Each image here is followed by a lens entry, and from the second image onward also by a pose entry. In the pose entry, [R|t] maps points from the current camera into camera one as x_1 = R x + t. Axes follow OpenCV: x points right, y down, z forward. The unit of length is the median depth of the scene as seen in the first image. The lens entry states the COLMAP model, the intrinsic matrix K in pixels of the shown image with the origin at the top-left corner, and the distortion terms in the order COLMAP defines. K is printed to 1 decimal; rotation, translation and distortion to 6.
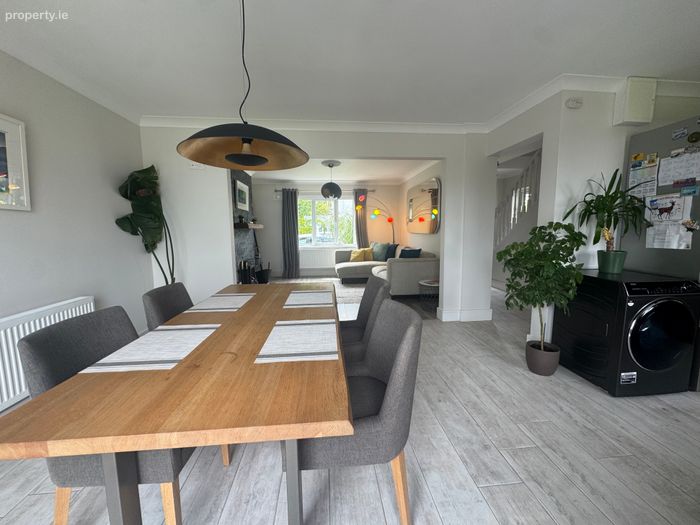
lens RADIAL K [[279.0, 0, 348.8], [0, 279.0, 261.0], [0, 0, 1]] dist [-0.001819, 0.000171]
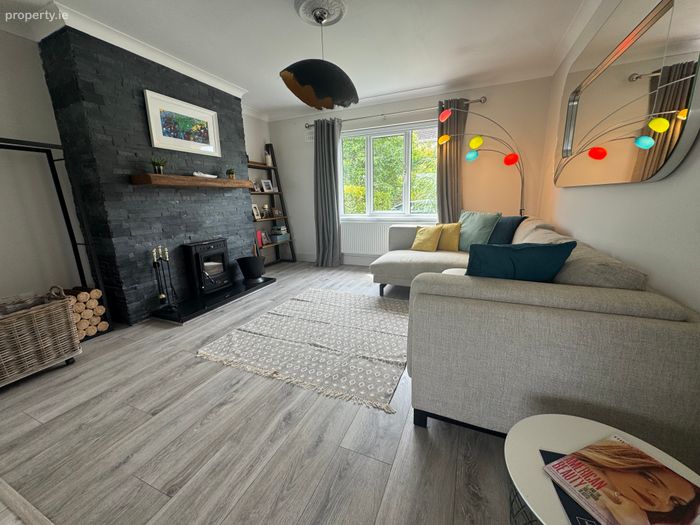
lens RADIAL K [[279.0, 0, 348.8], [0, 279.0, 260.4], [0, 0, 1]] dist [-0.001819, 0.000171]
pose [[0.878358, 0.092173, -0.469032, 0.407832], [-0.036163, 0.991234, 0.127073, -0.108703], [0.476633, -0.094654, 0.873992, 1.383478]]
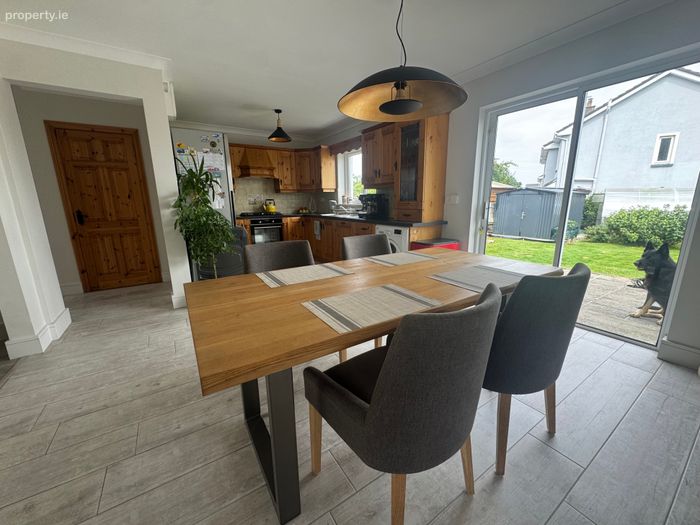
lens RADIAL K [[279.0, 0, 351.6], [0, 279.0, 262.4], [0, 0, 1]] dist [-0.001819, 0.000171]
pose [[-0.472434, -0.176503, 0.863512, -0.685222], [0.117994, 0.958257, 0.260425, -0.067448], [-0.873432, 0.224923, -0.431887, 0.958303]]
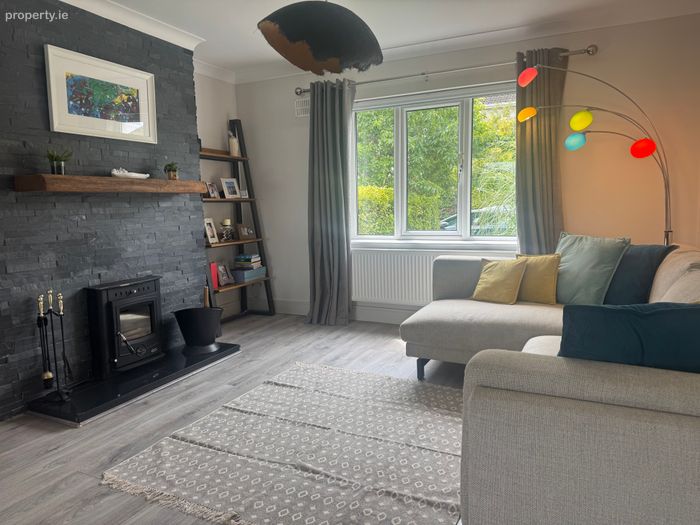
lens RADIAL K [[488.4, 0, 345.3], [0, 488.4, 259.6], [0, 0, 1]] dist [0.053050, -0.057782]
pose [[0.856575, 0.052571, -0.513337, 0.429970], [-0.044704, 0.998617, 0.027674, -0.133553], [0.514082, -0.000757, 0.857741, 1.349542]]
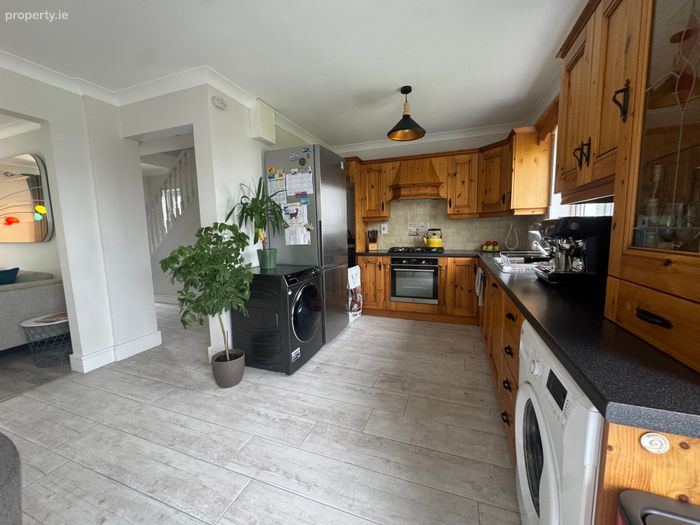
lens RADIAL K [[279.0, 0, 351.9], [0, 279.0, 261.1], [0, 0, 1]] dist [-0.001819, 0.000171]
pose [[0.430602, -0.099507, 0.897040, 0.067462], [0.120047, 0.991387, 0.052347, -0.006045], [-0.894522, 0.085147, 0.438839, 0.189240]]
